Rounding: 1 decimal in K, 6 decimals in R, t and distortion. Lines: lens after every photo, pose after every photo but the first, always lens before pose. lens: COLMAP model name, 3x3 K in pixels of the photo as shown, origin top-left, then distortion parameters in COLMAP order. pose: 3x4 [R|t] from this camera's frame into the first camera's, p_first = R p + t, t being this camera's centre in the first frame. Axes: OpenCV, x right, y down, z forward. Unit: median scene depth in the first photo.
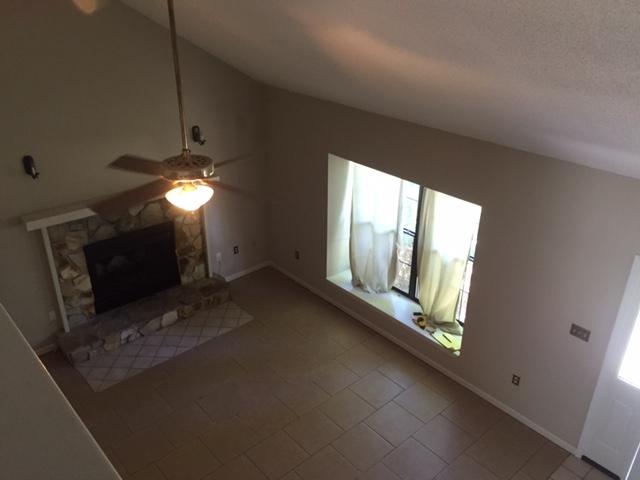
lens RADIAL K [[548.5, 0, 319.5], [0, 548.5, 239.1], [0, 0, 1]] dist [0.042671, -0.028107]
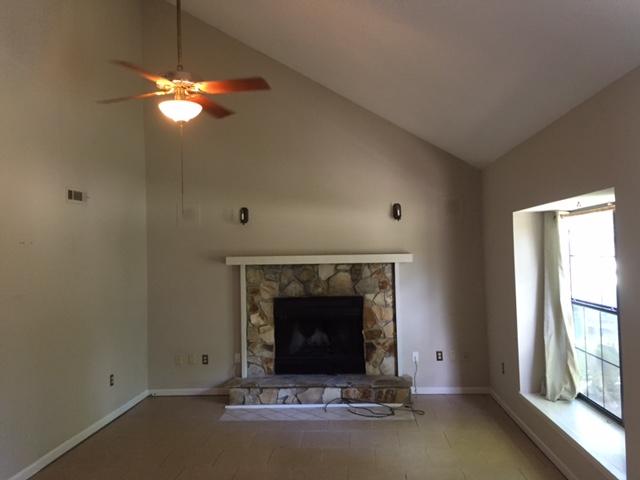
lens RADIAL K [[548.5, 0, 319.6], [0, 548.5, 241.4], [0, 0, 1]] dist [0.042671, -0.028107]
pose [[0.703916, -0.033633, -0.709486, 0.394750], [-0.292064, 0.896820, -0.332285, 0.237852], [0.647457, 0.441116, 0.621463, 0.320608]]
